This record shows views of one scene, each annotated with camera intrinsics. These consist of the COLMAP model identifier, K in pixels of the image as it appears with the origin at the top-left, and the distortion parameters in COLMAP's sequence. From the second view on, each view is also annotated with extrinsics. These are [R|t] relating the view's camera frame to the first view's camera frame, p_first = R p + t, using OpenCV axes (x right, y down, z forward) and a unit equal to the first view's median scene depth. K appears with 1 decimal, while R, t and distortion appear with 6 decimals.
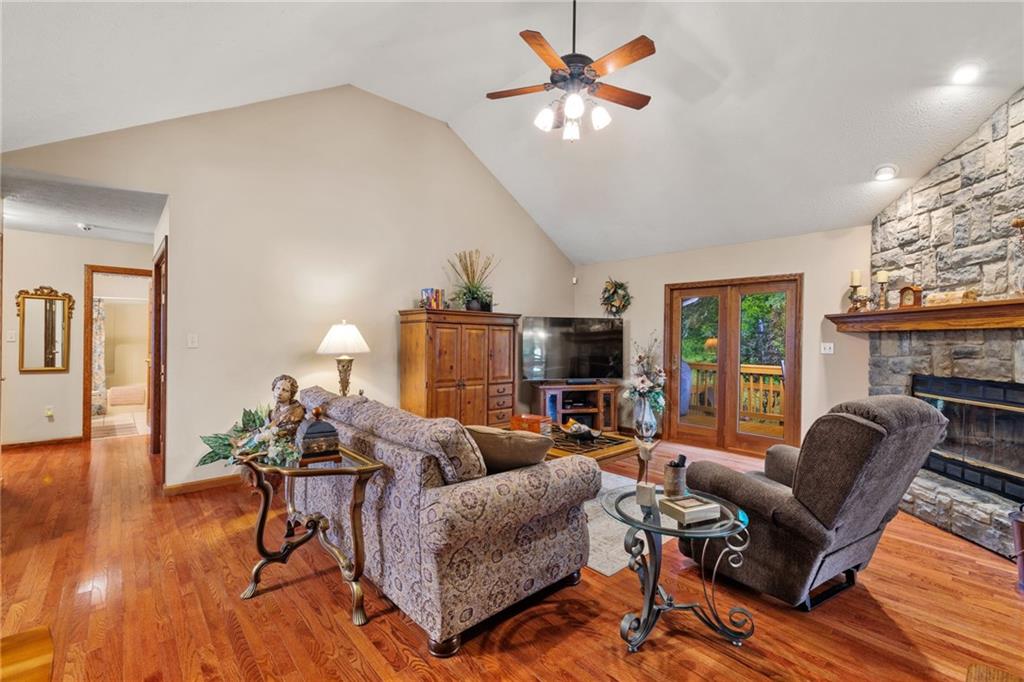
lens RADIAL K [[447.9, 0, 511.4], [0, 447.9, 339.3], [0, 0, 1]] dist [-0.004420, 0.000160]
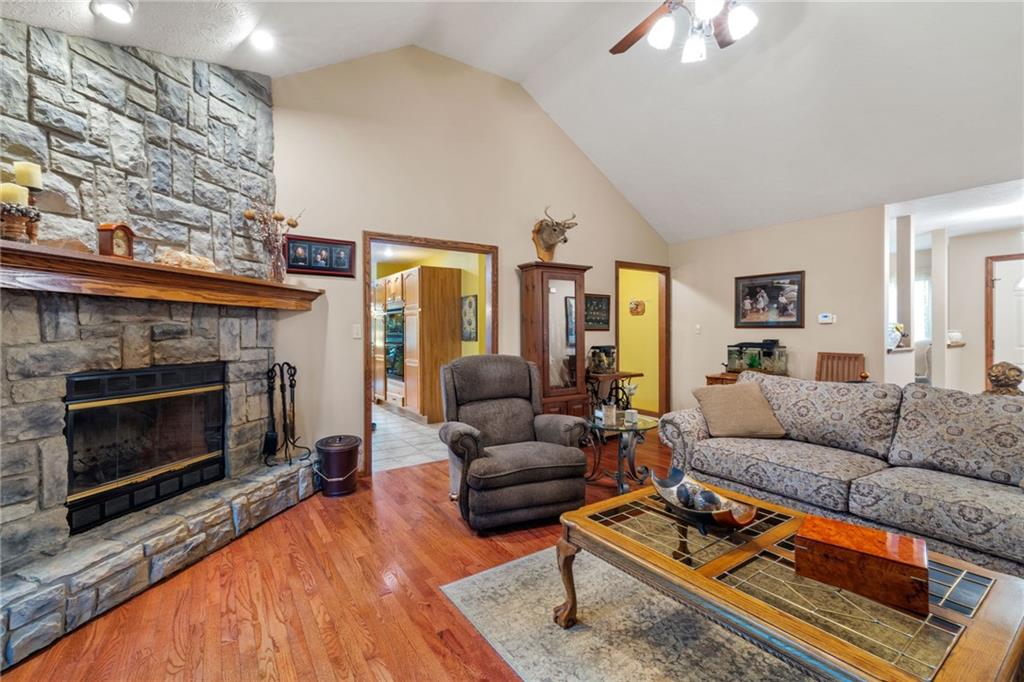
lens RADIAL K [[447.9, 0, 514.4], [0, 447.9, 336.7], [0, 0, 1]] dist [-0.004420, 0.000160]
pose [[-0.991783, -0.010942, 0.127461, 0.322791], [-0.009638, 0.999895, 0.010844, 0.024002], [-0.127566, 0.009526, -0.991784, 1.722380]]
